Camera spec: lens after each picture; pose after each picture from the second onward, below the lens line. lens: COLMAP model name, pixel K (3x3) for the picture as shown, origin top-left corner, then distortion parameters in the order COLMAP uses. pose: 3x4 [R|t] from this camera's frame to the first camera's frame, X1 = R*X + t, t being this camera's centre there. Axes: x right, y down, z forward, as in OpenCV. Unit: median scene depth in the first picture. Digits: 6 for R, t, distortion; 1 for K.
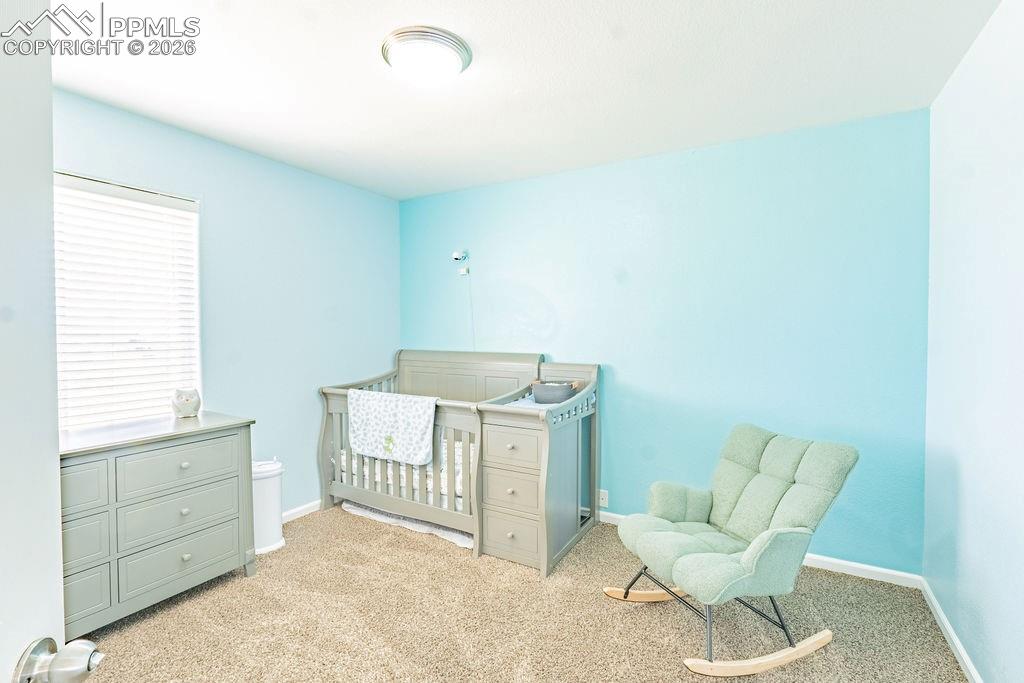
lens RADIAL K [[465.4, 0, 515.5], [0, 465.4, 339.4], [0, 0, 1]] dist [-0.009538, 0.000524]
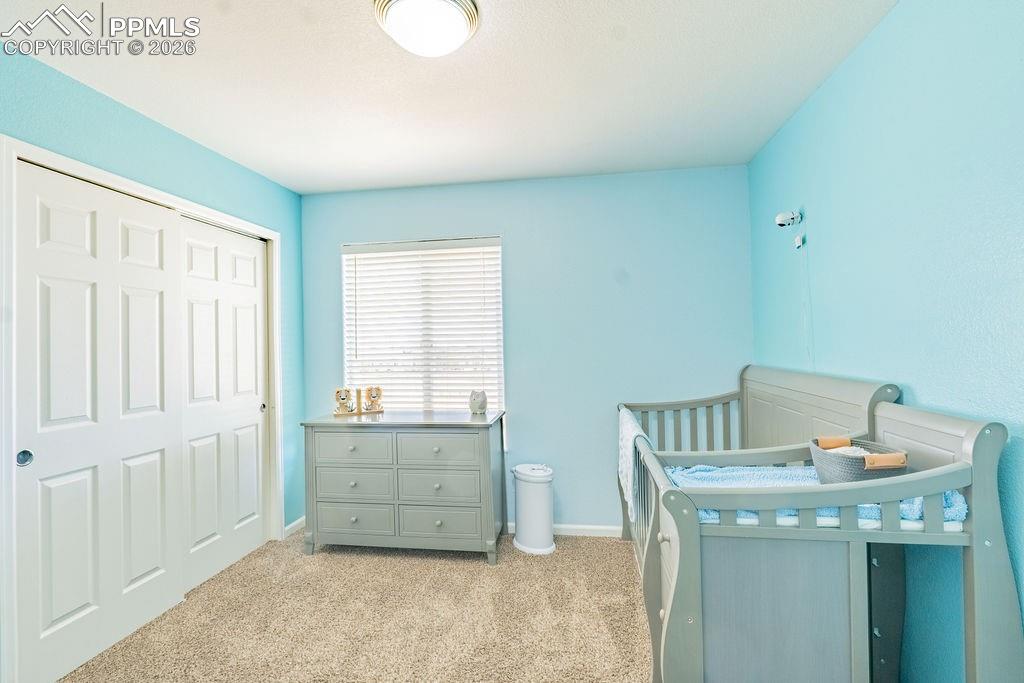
lens RADIAL K [[465.4, 0, 515.5], [0, 465.4, 339.4], [0, 0, 1]] dist [-0.009538, 0.000524]
pose [[0.364035, -0.016074, -0.931247, 0.428033], [-0.000683, 0.999846, -0.017525, -0.006919], [0.931385, 0.007016, 0.363968, 0.564048]]
